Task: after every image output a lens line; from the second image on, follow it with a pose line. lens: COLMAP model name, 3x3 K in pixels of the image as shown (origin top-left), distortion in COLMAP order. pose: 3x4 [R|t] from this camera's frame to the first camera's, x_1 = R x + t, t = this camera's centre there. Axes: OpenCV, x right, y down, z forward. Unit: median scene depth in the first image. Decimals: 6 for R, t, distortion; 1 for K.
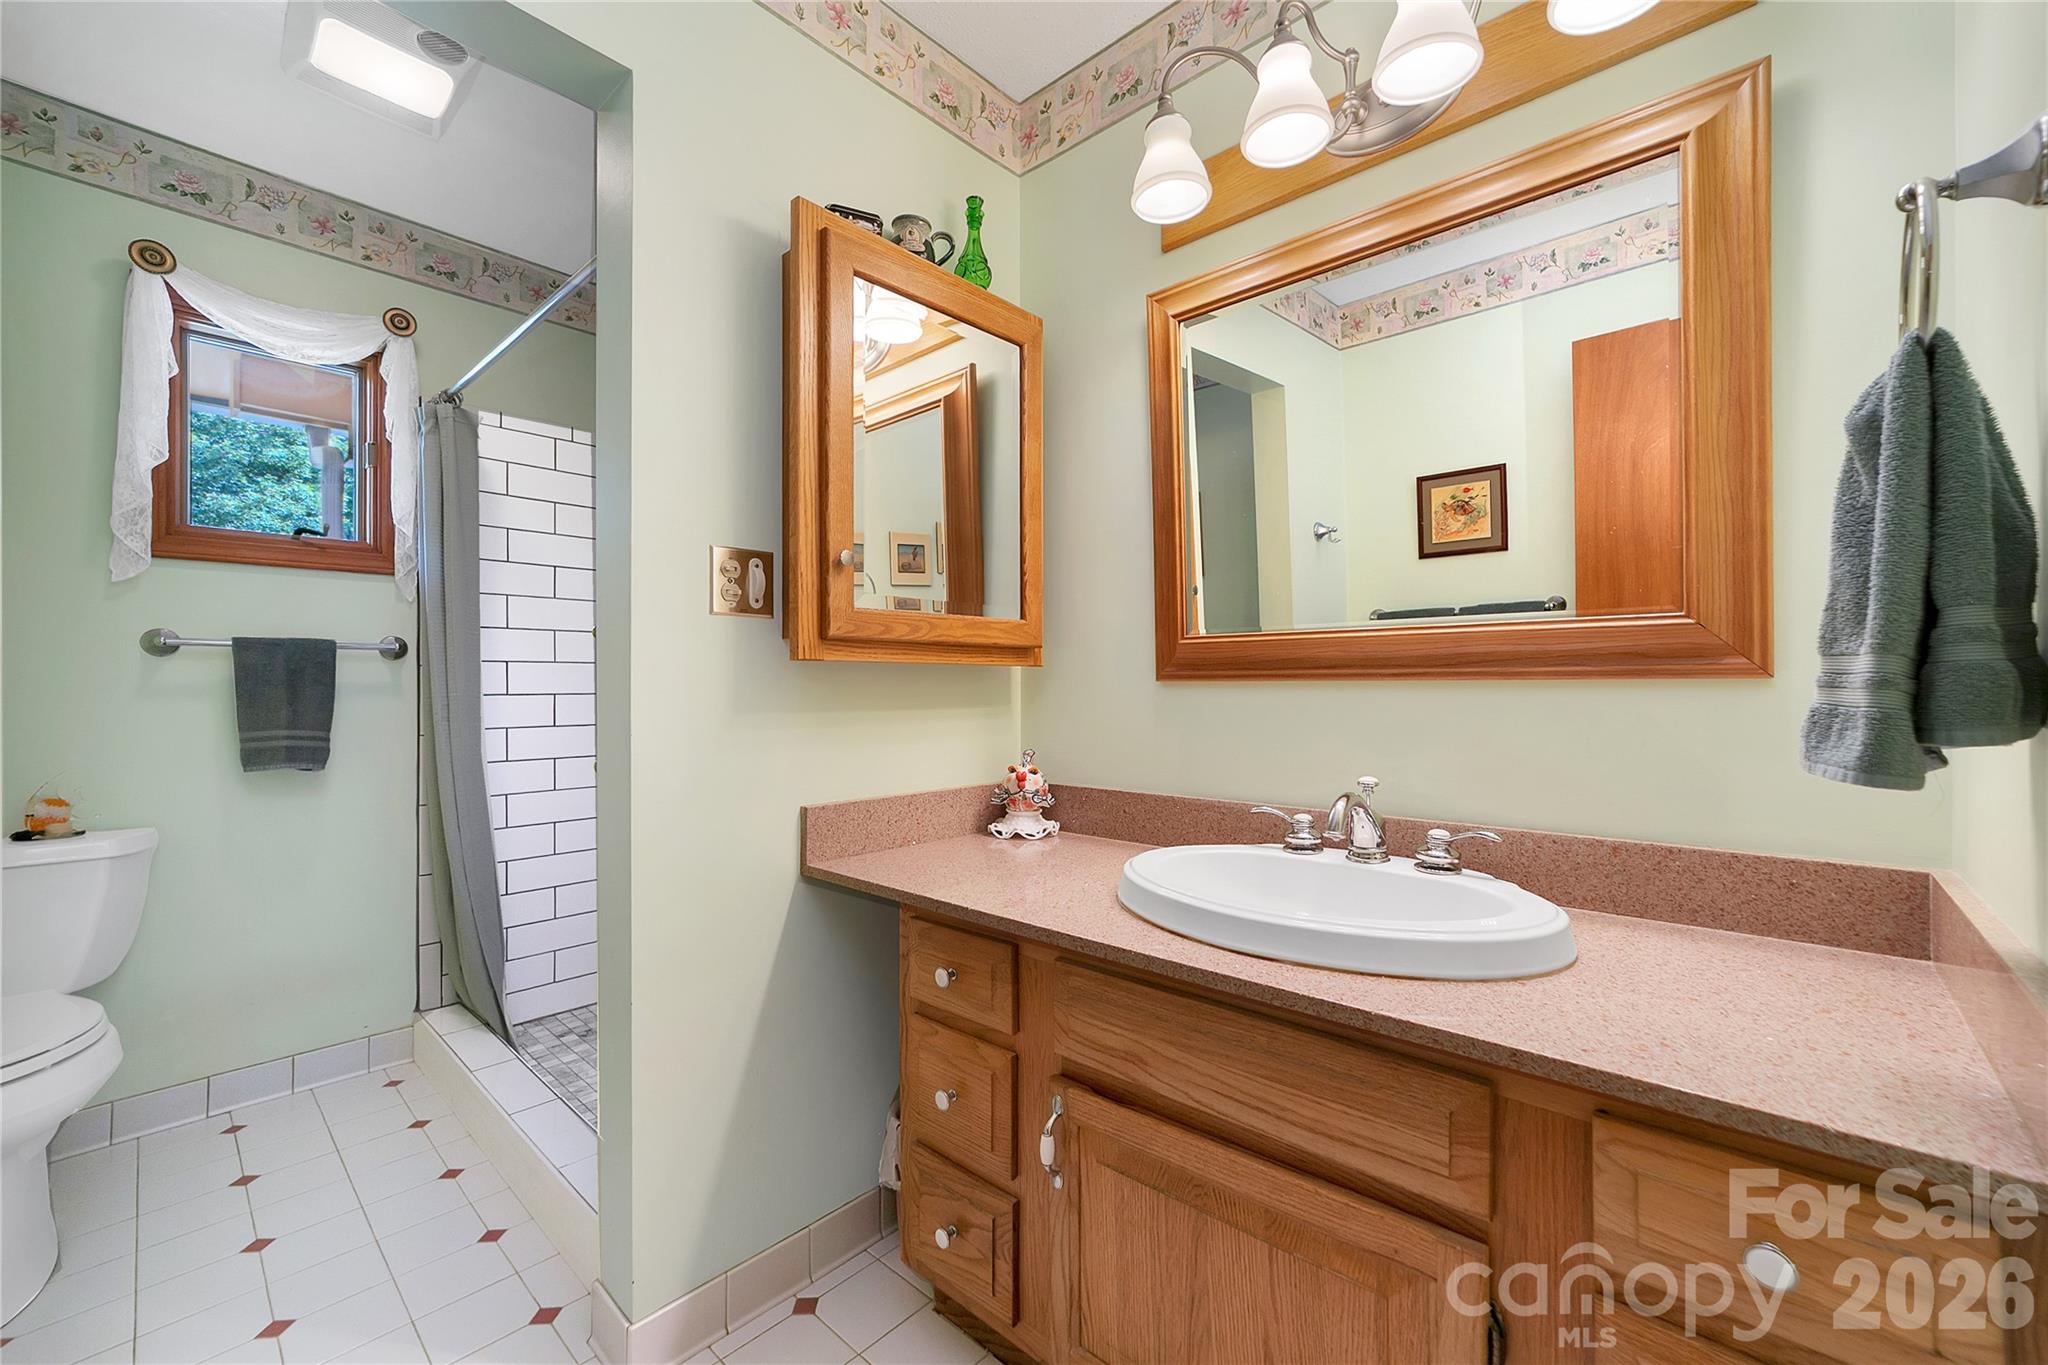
lens RADIAL K [[808.3, 0, 1017.3], [0, 808.3, 676.1], [0, 0, 1]] dist [-0.013582, 0.008812]
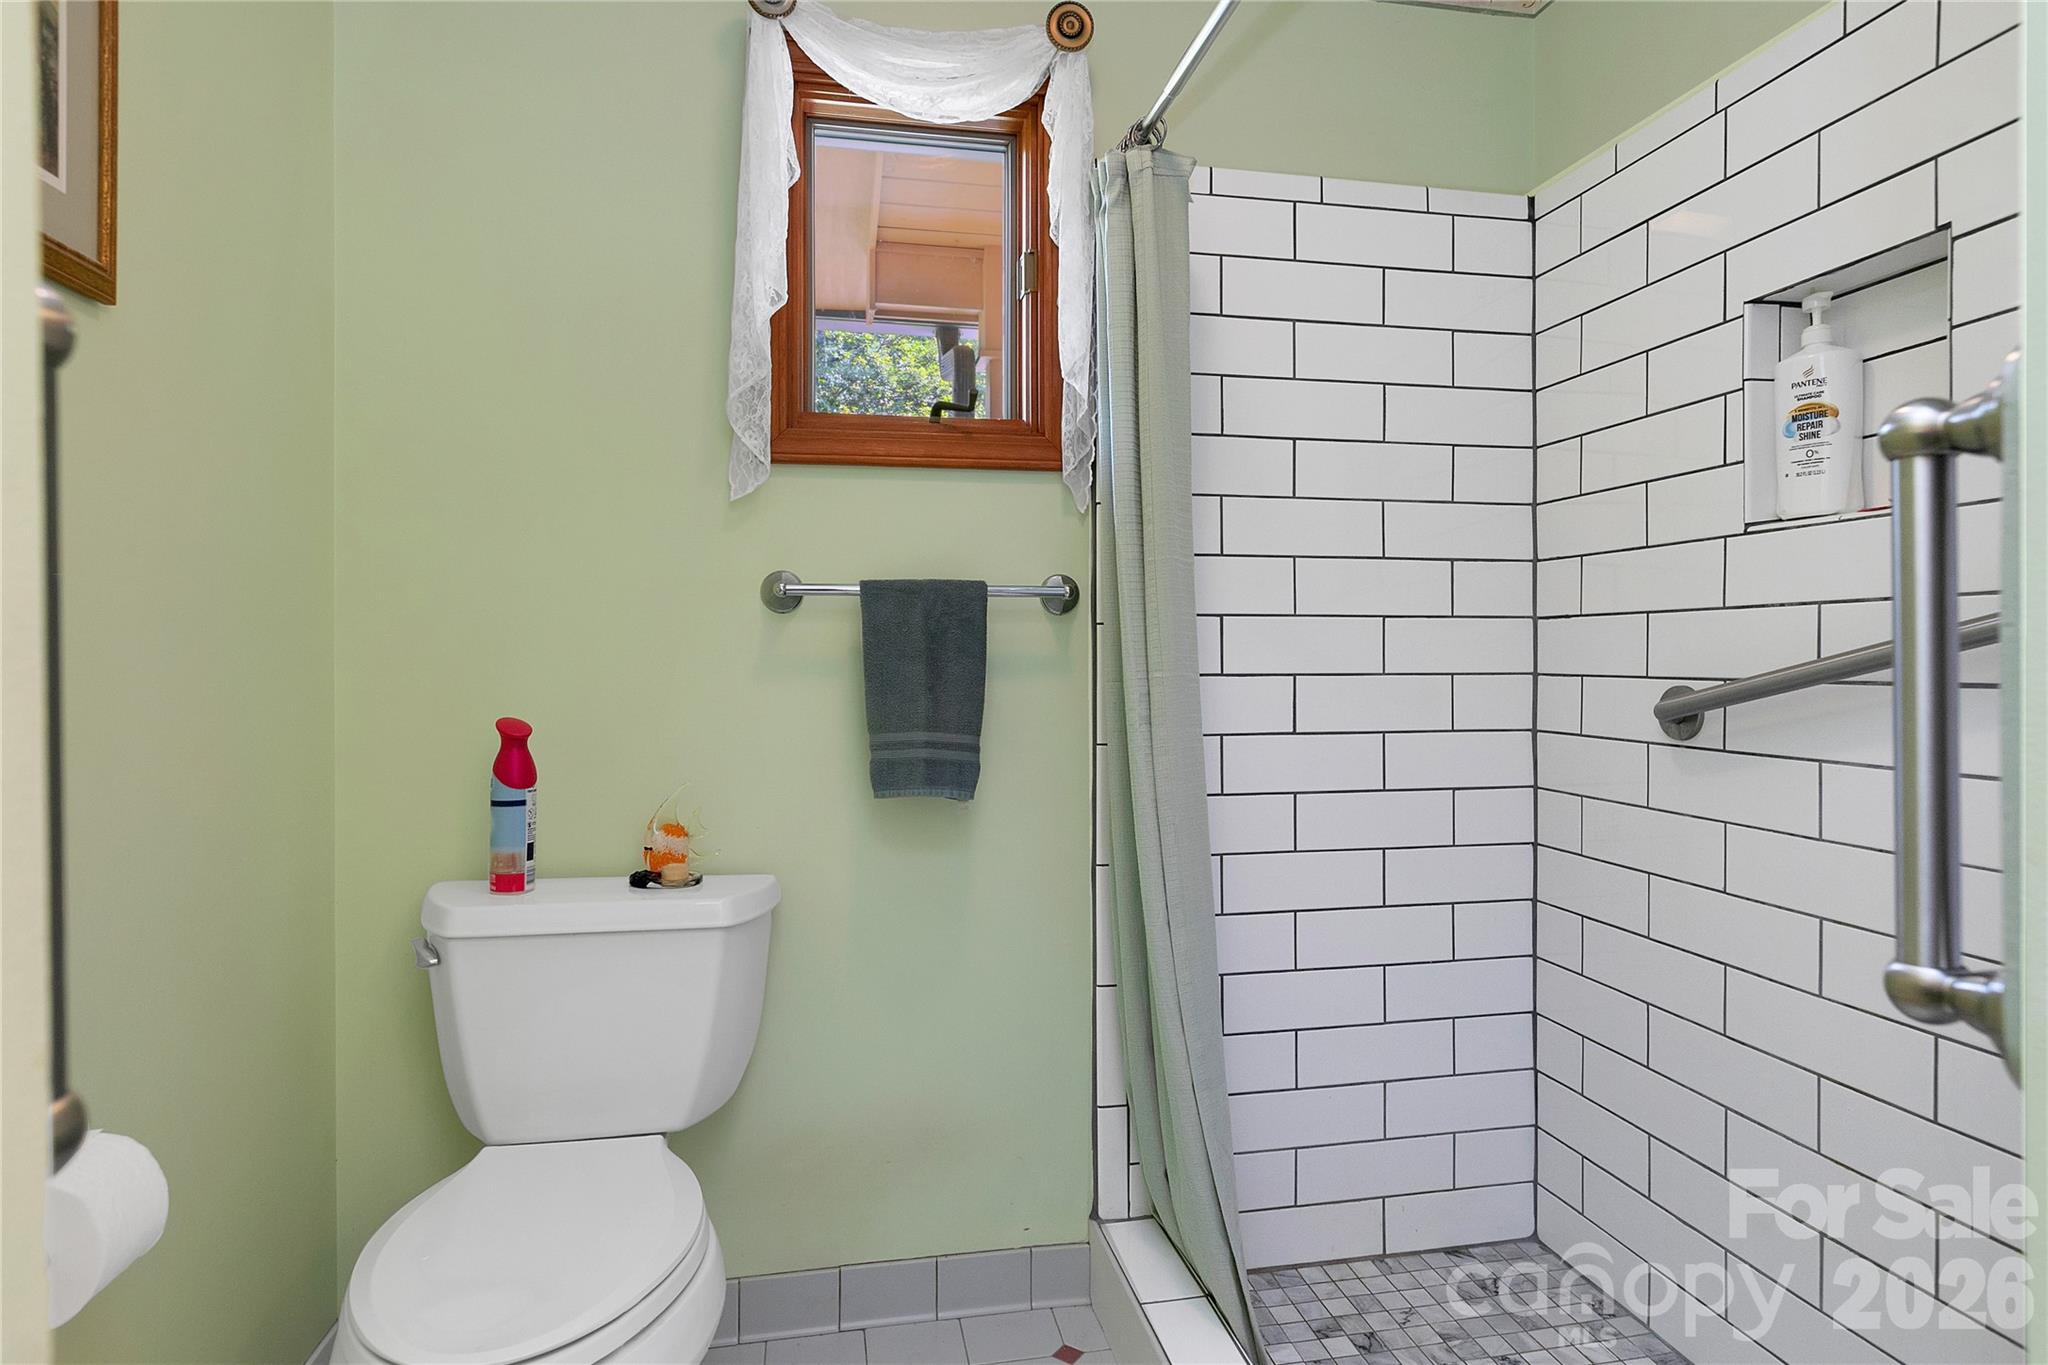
lens RADIAL K [[935.4, 0, 1038.0], [0, 935.4, 641.8], [0, 0, 1]] dist [0.001120, 0.000943]
pose [[0.822250, -0.006941, -0.569085, -0.436326], [0.004536, 0.999974, -0.005642, 0.003846], [0.569109, 0.002058, 0.822259, 0.467085]]
